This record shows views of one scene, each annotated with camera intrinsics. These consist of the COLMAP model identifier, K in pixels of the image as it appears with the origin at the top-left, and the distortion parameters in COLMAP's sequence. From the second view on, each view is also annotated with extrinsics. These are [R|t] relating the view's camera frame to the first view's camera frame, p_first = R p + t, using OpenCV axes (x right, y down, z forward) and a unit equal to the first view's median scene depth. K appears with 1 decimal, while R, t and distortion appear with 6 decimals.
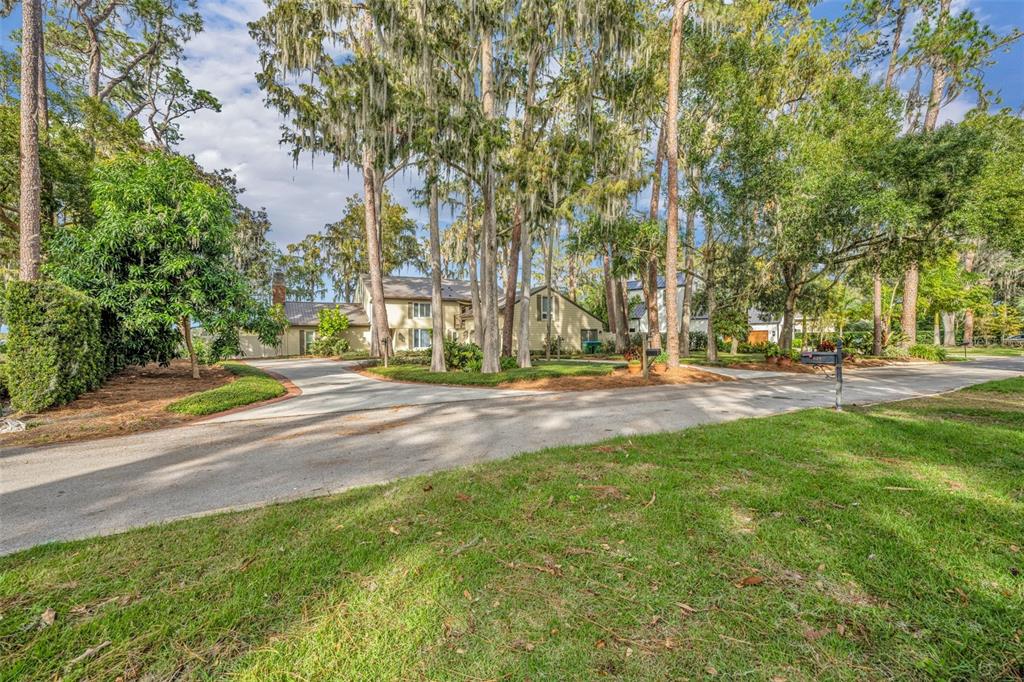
lens RADIAL K [[411.3, 0, 511.0], [0, 411.3, 346.0], [0, 0, 1]] dist [0.001312, -0.000570]
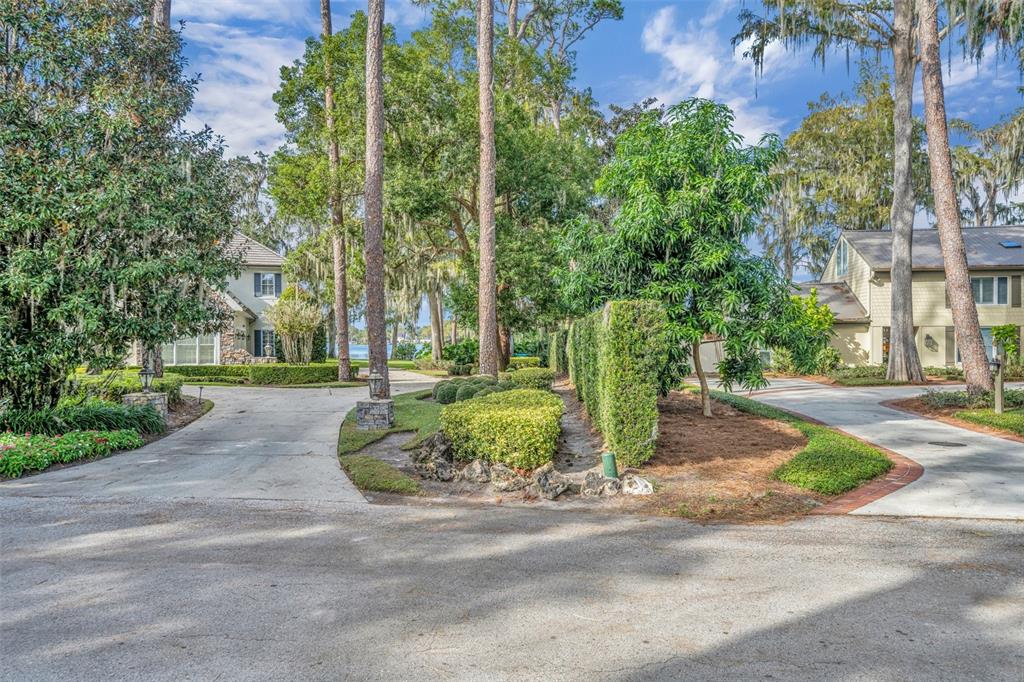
lens RADIAL K [[689.6, 0, 511.9], [0, 689.6, 341.9], [0, 0, 1]] dist [0.009370, 0.003723]
pose [[0.790189, 0.006412, -0.612829, -0.253479], [-0.005347, 0.999979, 0.003568, -0.039308], [0.612839, 0.000458, 0.790207, -0.094757]]
